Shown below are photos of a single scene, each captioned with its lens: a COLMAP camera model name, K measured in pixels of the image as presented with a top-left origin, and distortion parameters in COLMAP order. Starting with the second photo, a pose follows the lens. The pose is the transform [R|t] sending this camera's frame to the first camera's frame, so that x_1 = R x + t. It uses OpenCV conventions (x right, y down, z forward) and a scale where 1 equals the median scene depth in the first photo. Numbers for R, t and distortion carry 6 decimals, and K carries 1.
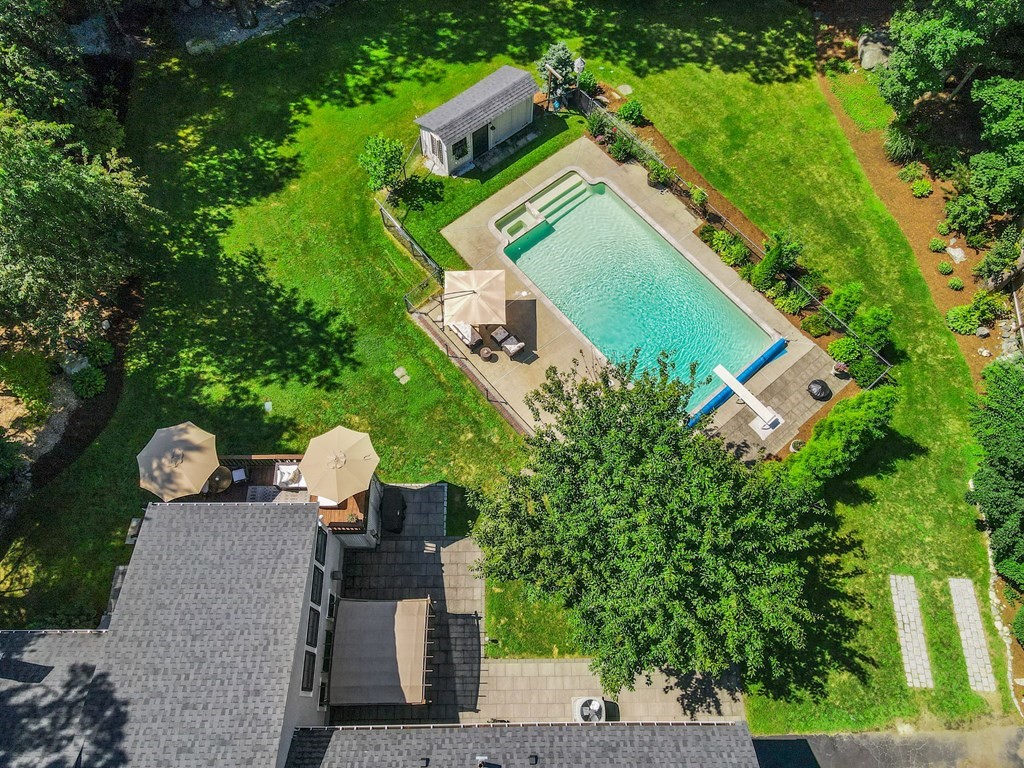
lens RADIAL K [[751.2, 0, 488.9], [0, 751.2, 384.7], [0, 0, 1]] dist [0.034099, -0.002444]
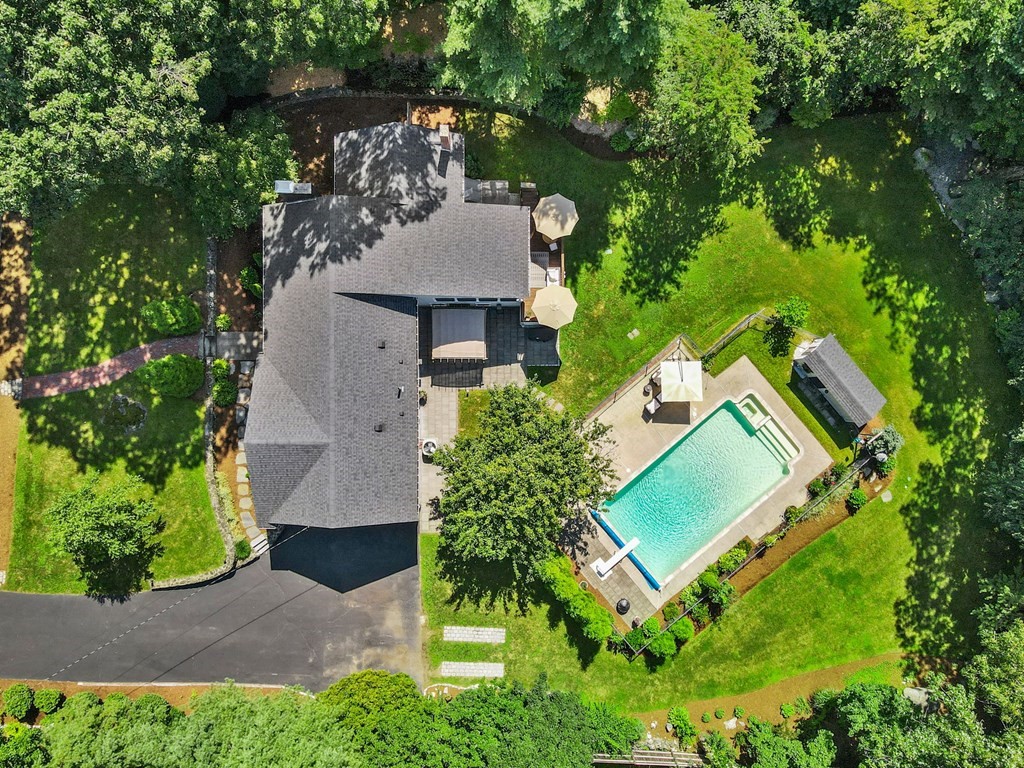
lens RADIAL K [[828.8, 0, 548.2], [0, 828.8, 327.5], [0, 0, 1]] dist [0.064115, 0.006421]
pose [[0.011125, 0.996601, -0.081626, 0.007219], [-0.937241, 0.038843, 0.346513, -0.397321], [0.348505, 0.072649, 0.934487, -0.589963]]
